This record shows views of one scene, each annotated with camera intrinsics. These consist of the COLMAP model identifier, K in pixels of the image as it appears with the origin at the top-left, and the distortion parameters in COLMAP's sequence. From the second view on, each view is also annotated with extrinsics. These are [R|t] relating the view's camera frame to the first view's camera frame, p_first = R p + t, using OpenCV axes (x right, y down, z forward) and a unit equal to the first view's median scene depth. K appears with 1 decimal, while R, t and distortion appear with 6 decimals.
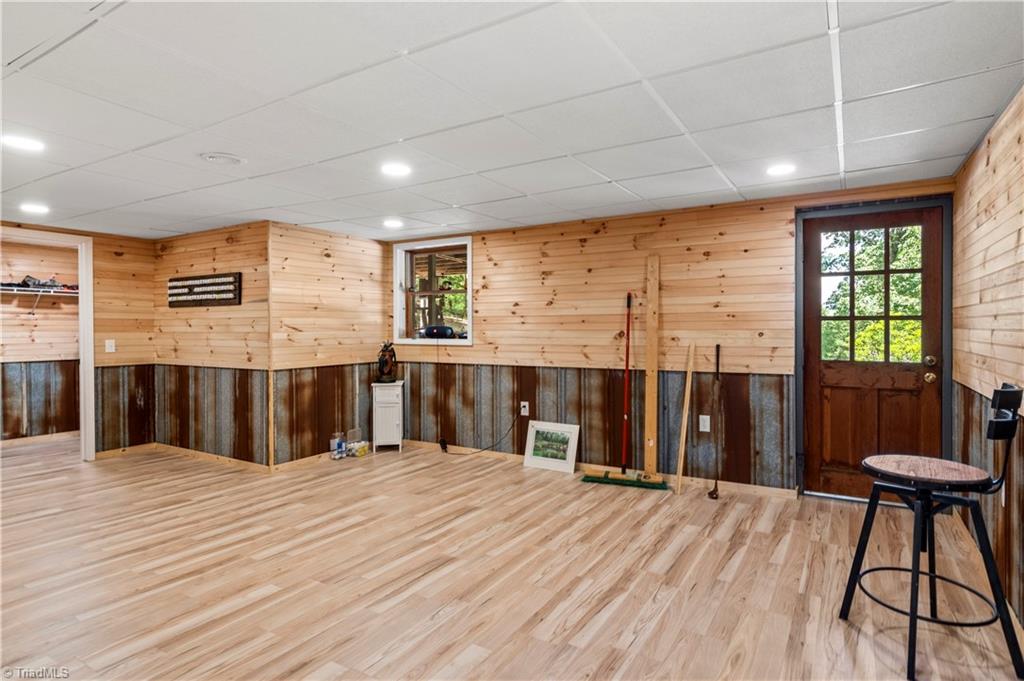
lens RADIAL K [[579.7, 0, 513.5], [0, 579.7, 334.6], [0, 0, 1]] dist [0.004451, -0.001316]
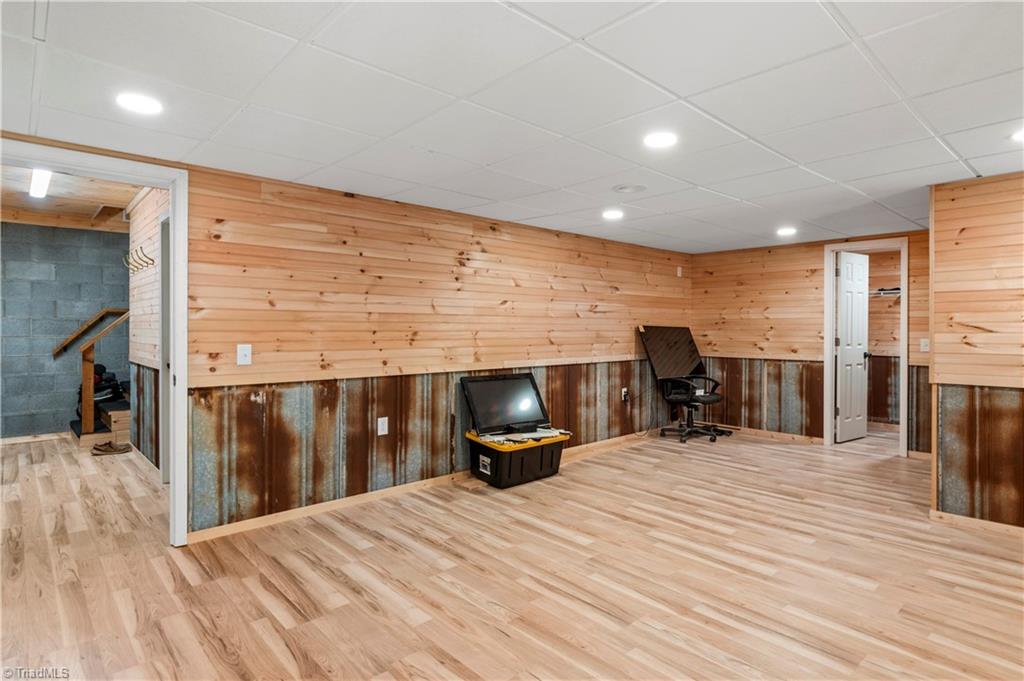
lens RADIAL K [[579.7, 0, 563.7], [0, 579.7, 331.8], [0, 0, 1]] dist [0.004451, -0.001316]
pose [[-0.274662, 0.009546, -0.961493, 0.595574], [-0.009908, 0.999870, 0.012758, -0.013687], [0.961490, 0.013031, -0.274531, 1.006440]]
